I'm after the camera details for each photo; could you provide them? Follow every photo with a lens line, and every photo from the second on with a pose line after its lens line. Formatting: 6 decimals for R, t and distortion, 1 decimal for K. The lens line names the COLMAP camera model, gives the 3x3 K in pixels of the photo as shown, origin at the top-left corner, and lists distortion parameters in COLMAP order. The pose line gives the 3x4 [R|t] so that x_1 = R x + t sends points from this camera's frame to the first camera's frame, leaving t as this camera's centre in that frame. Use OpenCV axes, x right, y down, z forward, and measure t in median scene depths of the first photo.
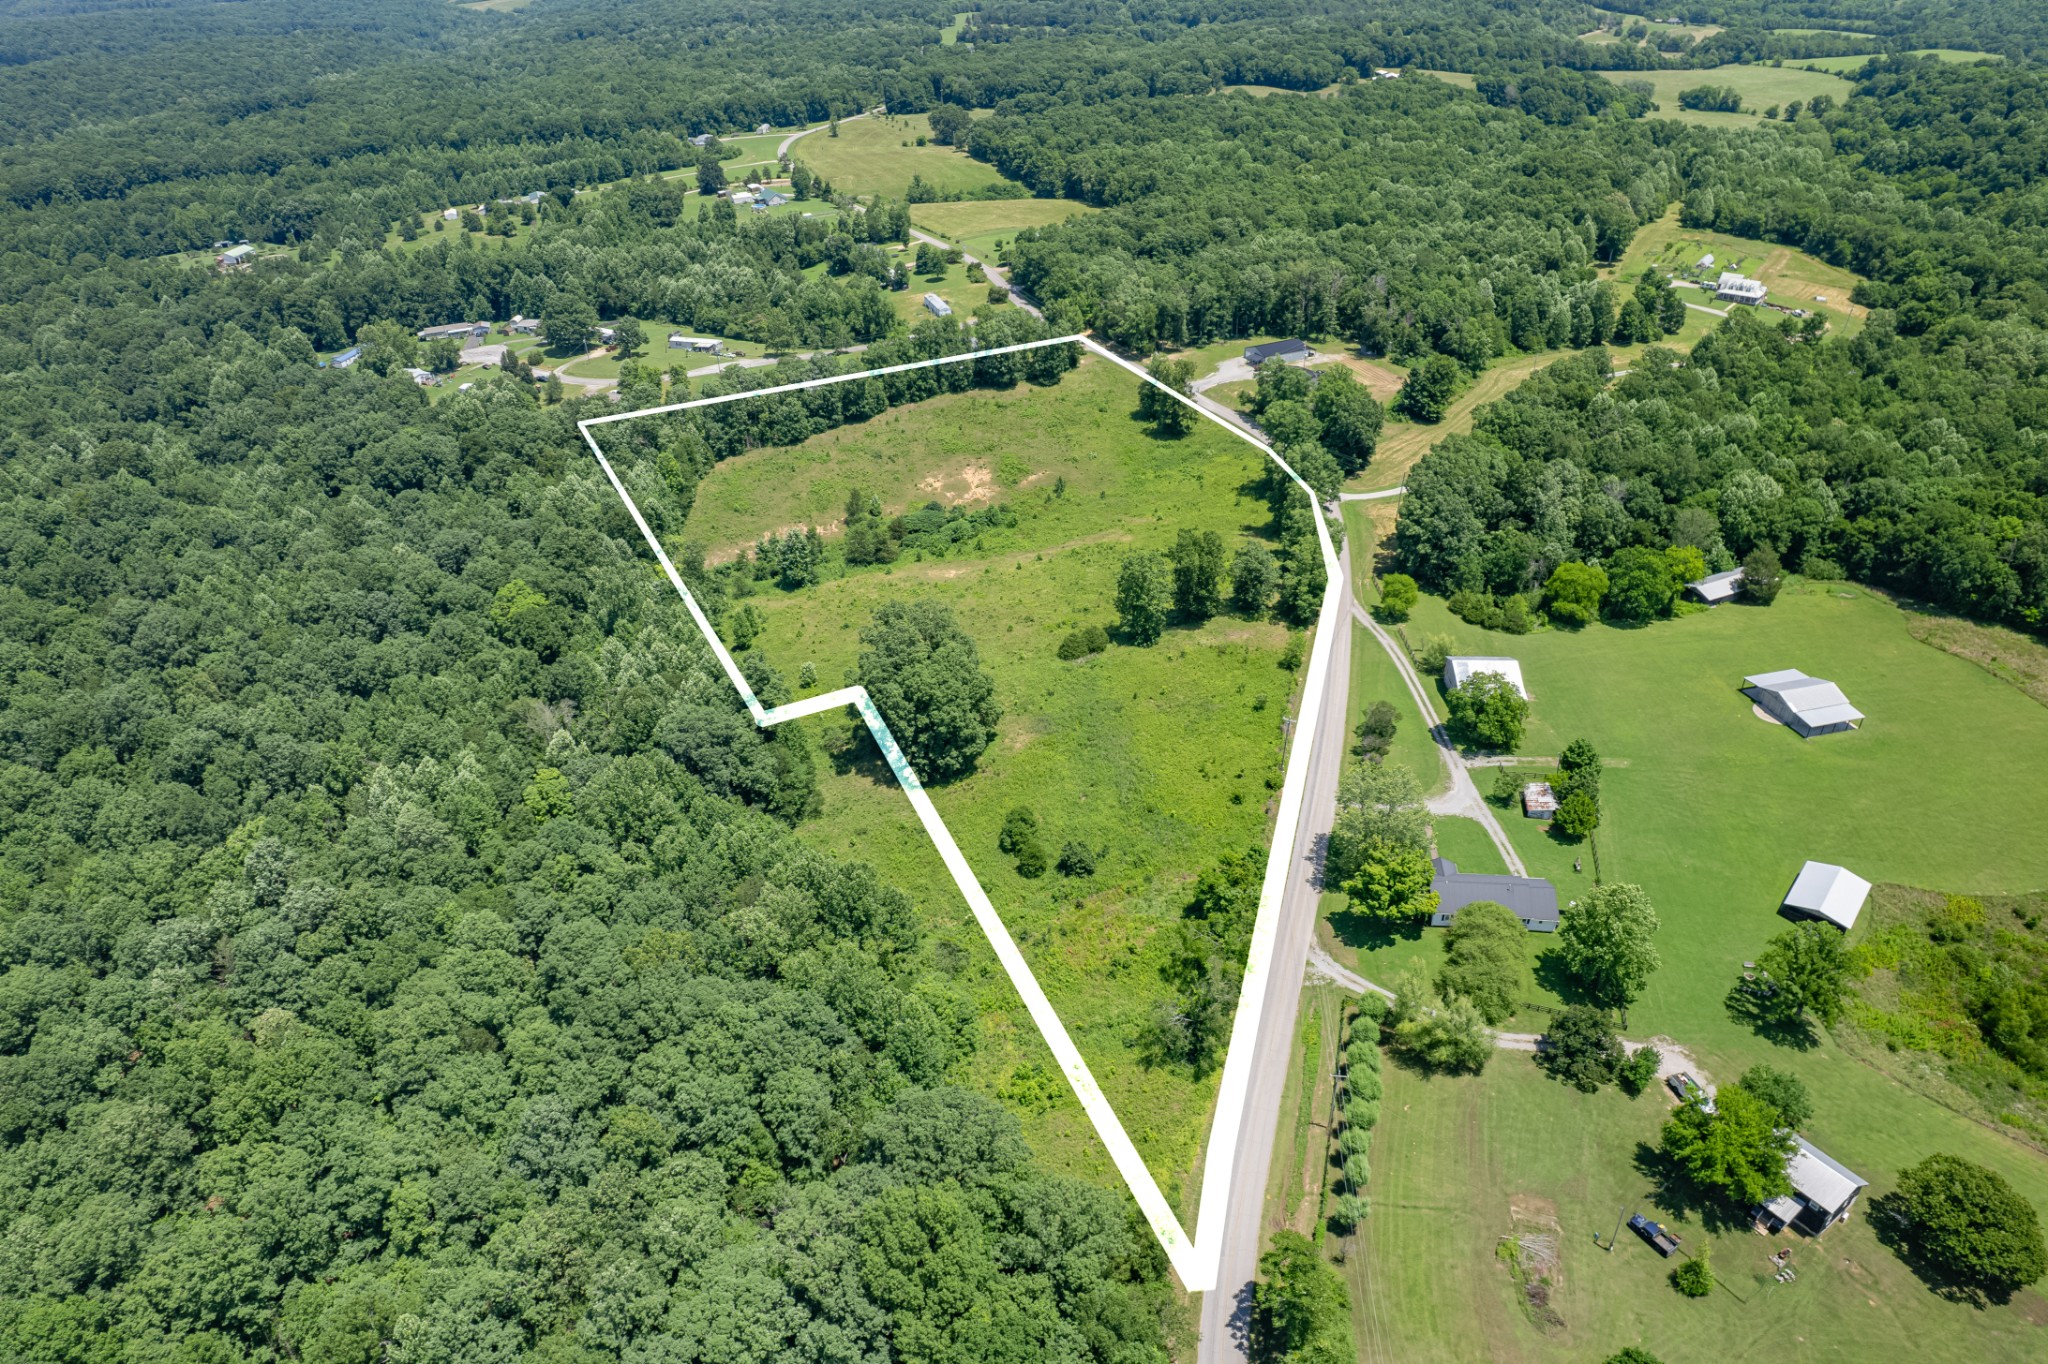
lens RADIAL K [[1315.4, 0, 1022.8], [0, 1315.4, 687.3], [0, 0, 1]] dist [-0.078099, 0.073081]
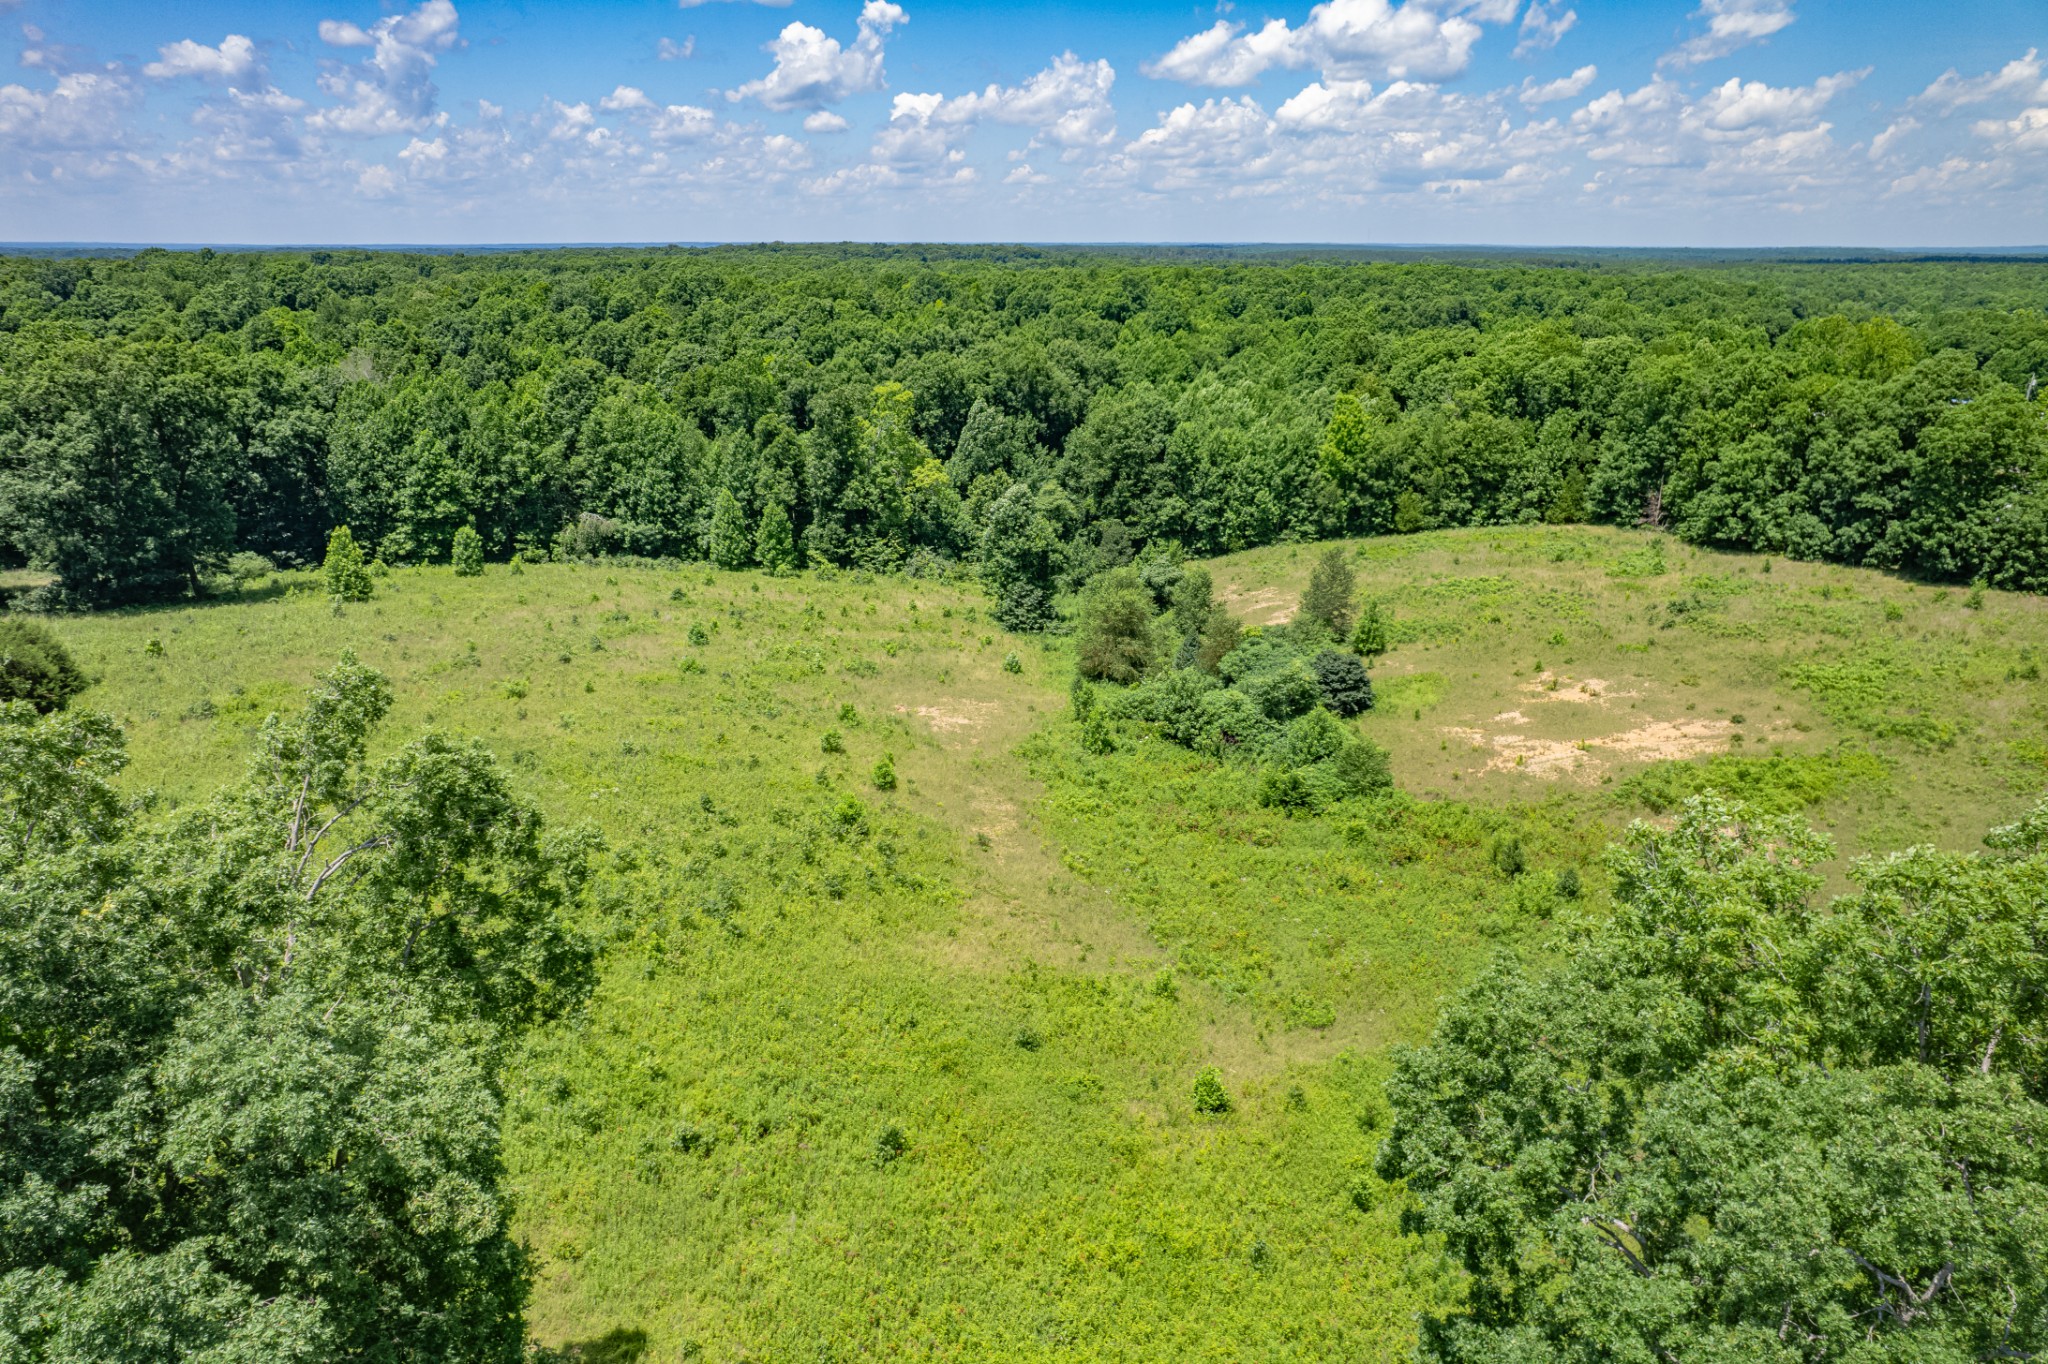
lens RADIAL K [[1315.4, 0, 1022.8], [0, 1315.4, 687.3], [0, 0, 1]] dist [-0.078099, 0.073081]
pose [[-0.131534, 0.348510, -0.928030, 0.228672], [-0.519224, 0.773257, 0.363979, -0.203828], [0.844456, 0.529731, 0.079245, 0.893891]]
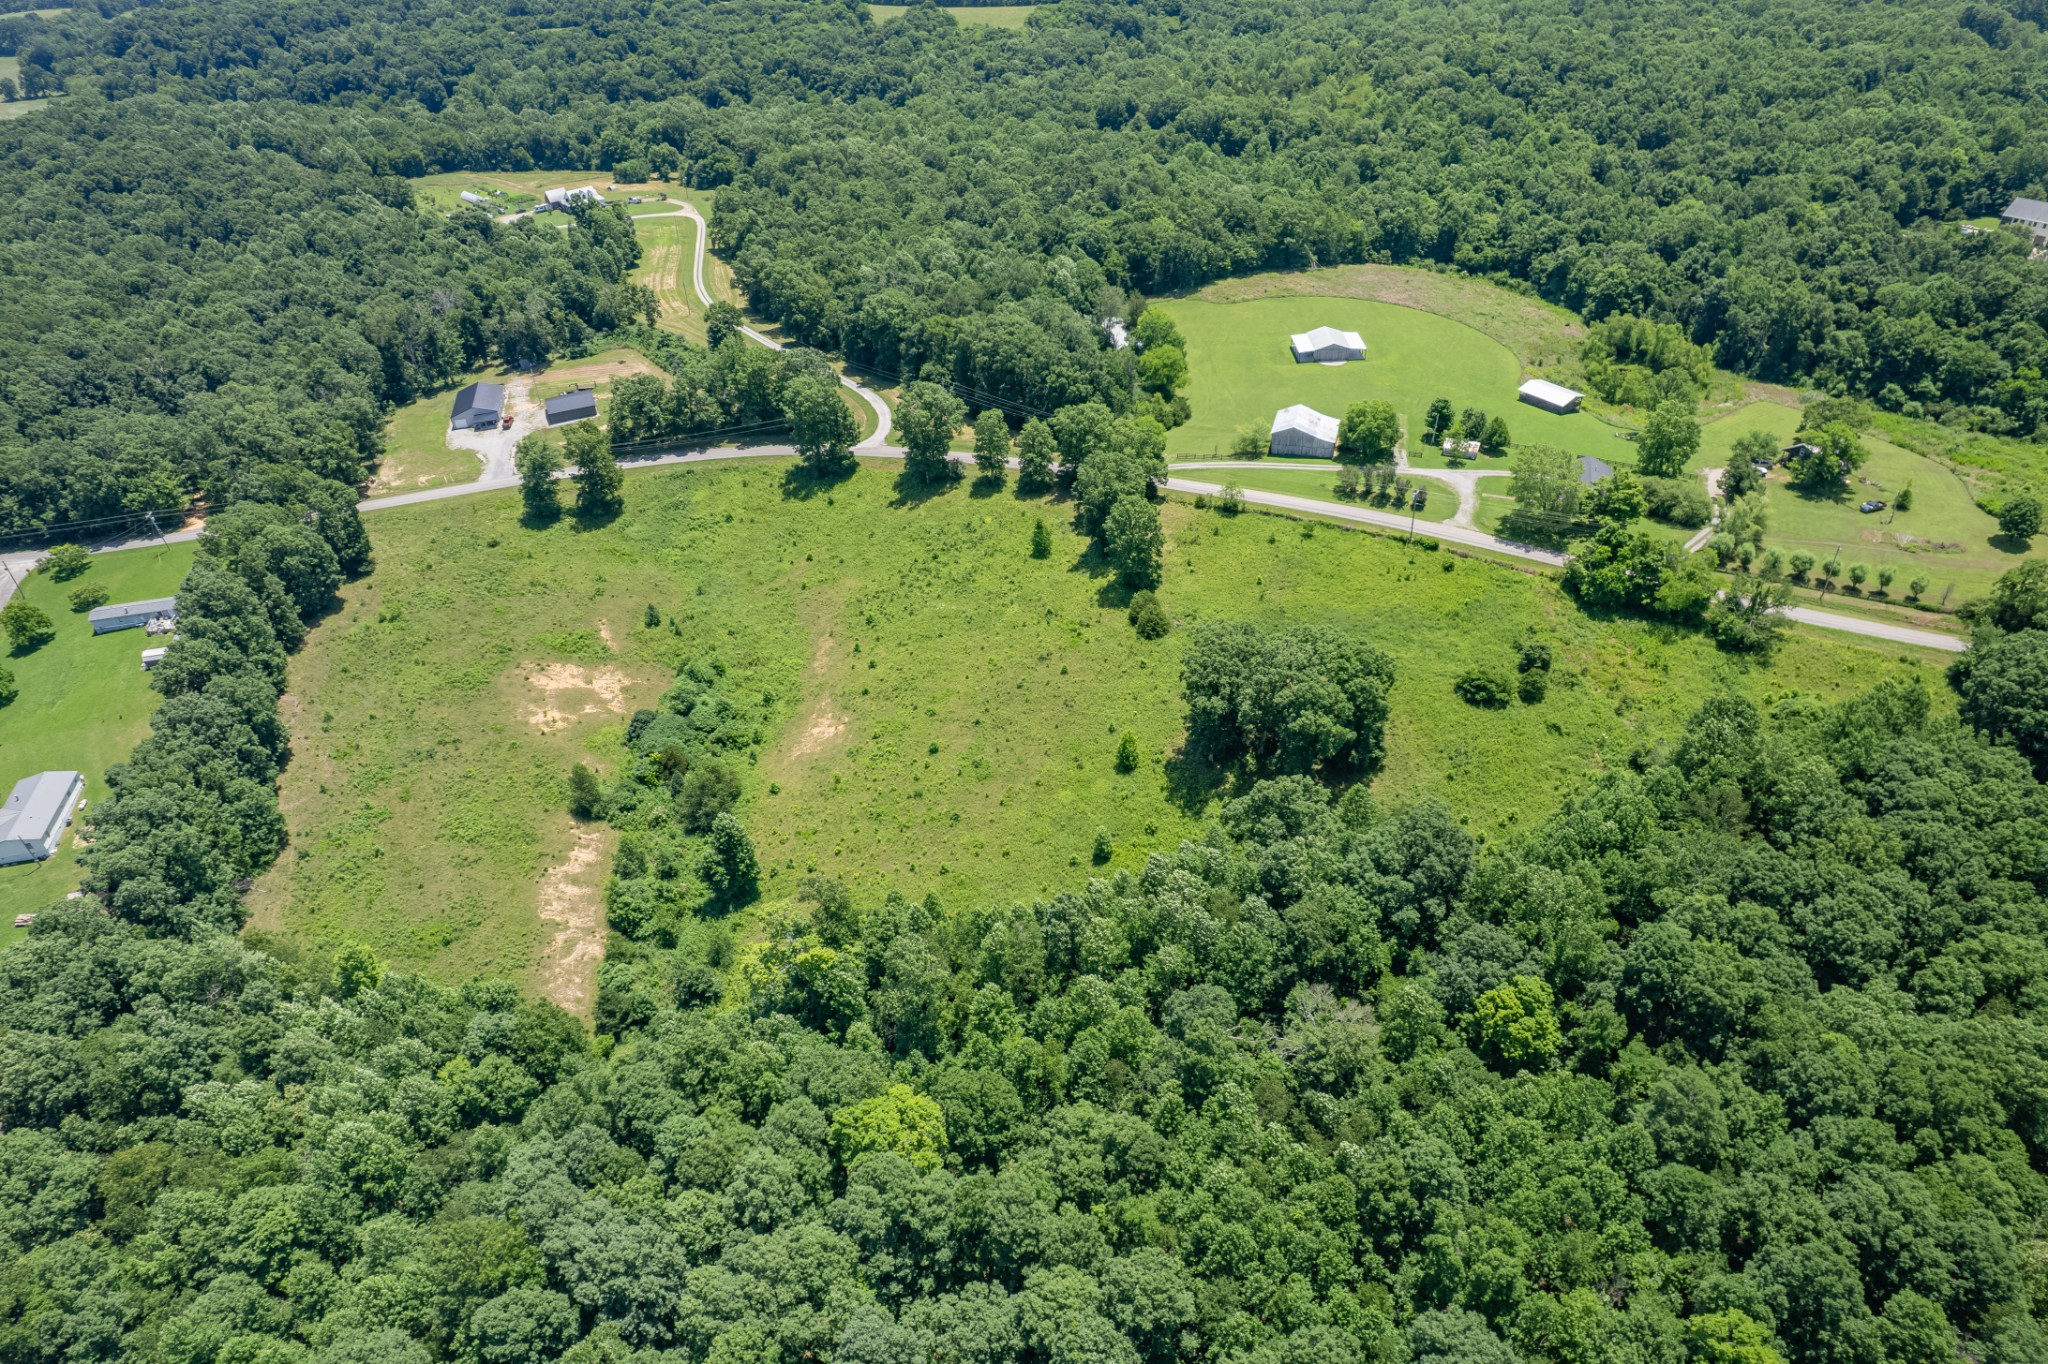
lens RADIAL K [[1315.4, 0, 1022.8], [0, 1315.4, 687.3], [0, 0, 1]] dist [-0.078099, 0.073081]
pose [[0.218930, -0.566893, 0.794168, -0.549903], [0.547244, 0.745190, 0.381072, -0.296253], [-0.807833, 0.351176, 0.473373, 0.496126]]
